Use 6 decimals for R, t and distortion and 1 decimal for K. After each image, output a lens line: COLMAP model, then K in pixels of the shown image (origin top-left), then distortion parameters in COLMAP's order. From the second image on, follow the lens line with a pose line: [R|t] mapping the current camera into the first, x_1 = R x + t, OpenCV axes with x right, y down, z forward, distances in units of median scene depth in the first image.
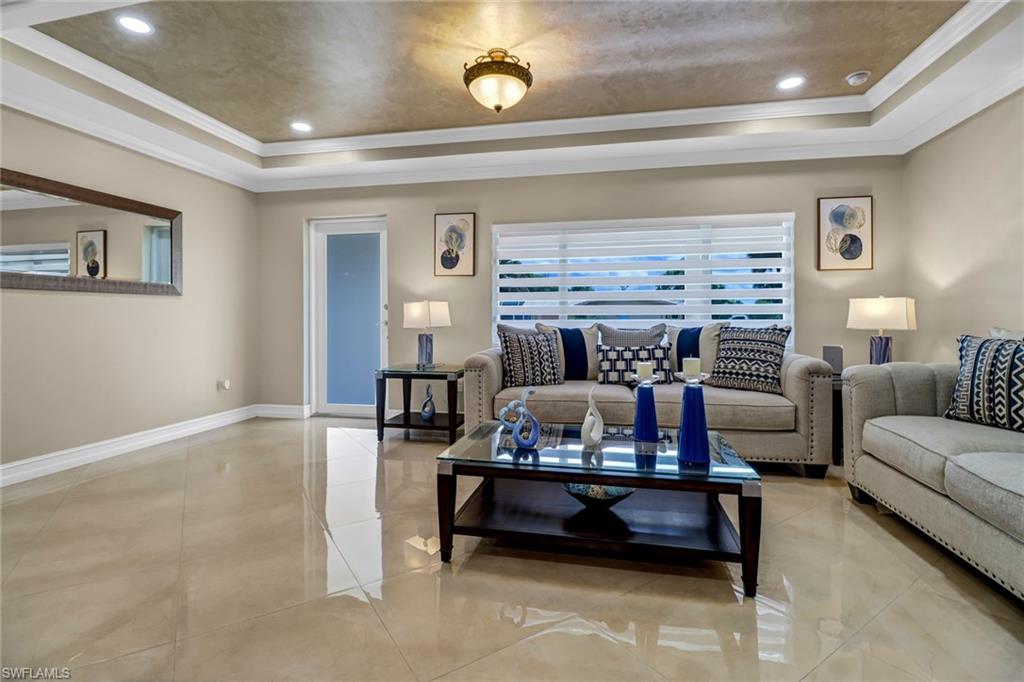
lens RADIAL K [[483.2, 0, 511.4], [0, 483.2, 318.6], [0, 0, 1]] dist [-0.003068, -0.007266]
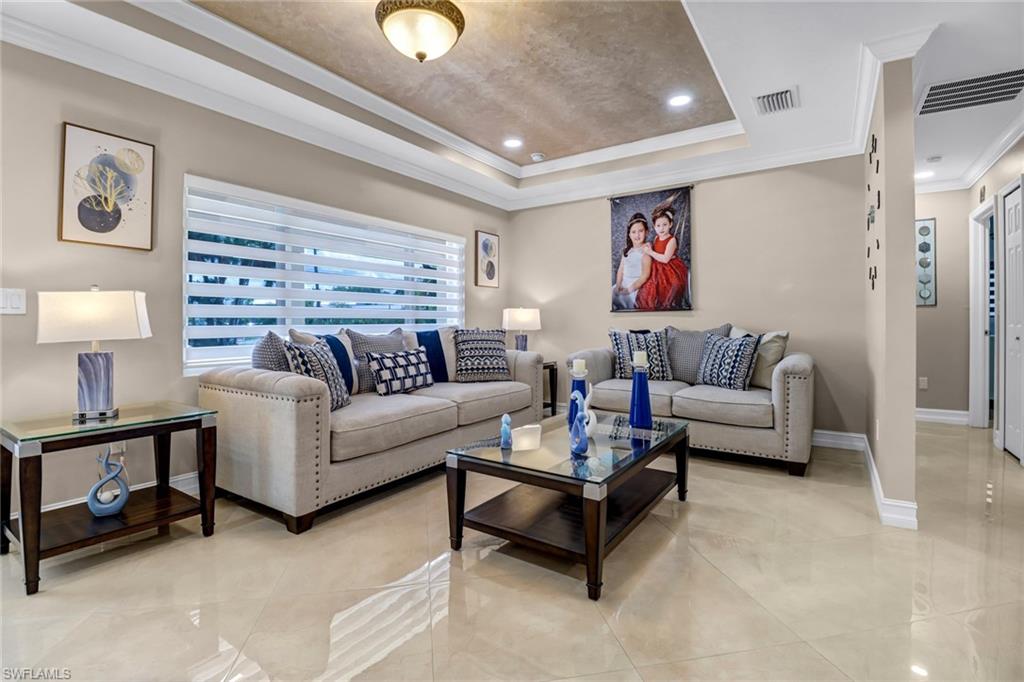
lens RADIAL K [[483.2, 0, 513.6], [0, 483.2, 318.7], [0, 0, 1]] dist [-0.003068, -0.007266]
pose [[0.373200, 0.011002, 0.927686, -0.543275], [0.008864, 0.999842, -0.015423, 0.009250], [-0.927708, 0.013979, 0.373044, 0.436502]]
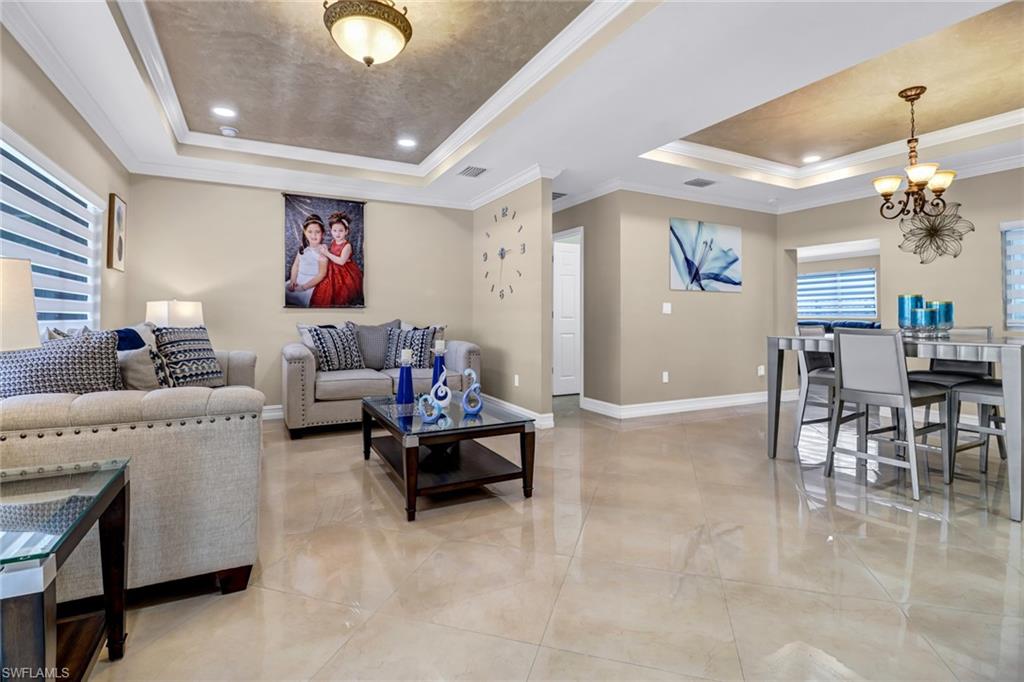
lens RADIAL K [[483.2, 0, 516.8], [0, 483.2, 306.6], [0, 0, 1]] dist [-0.003068, -0.007266]
pose [[-0.649812, 0.020961, 0.759806, -0.622963], [0.009596, 0.999766, -0.019374, 0.001749], [-0.760035, -0.005299, -0.649861, 1.032844]]
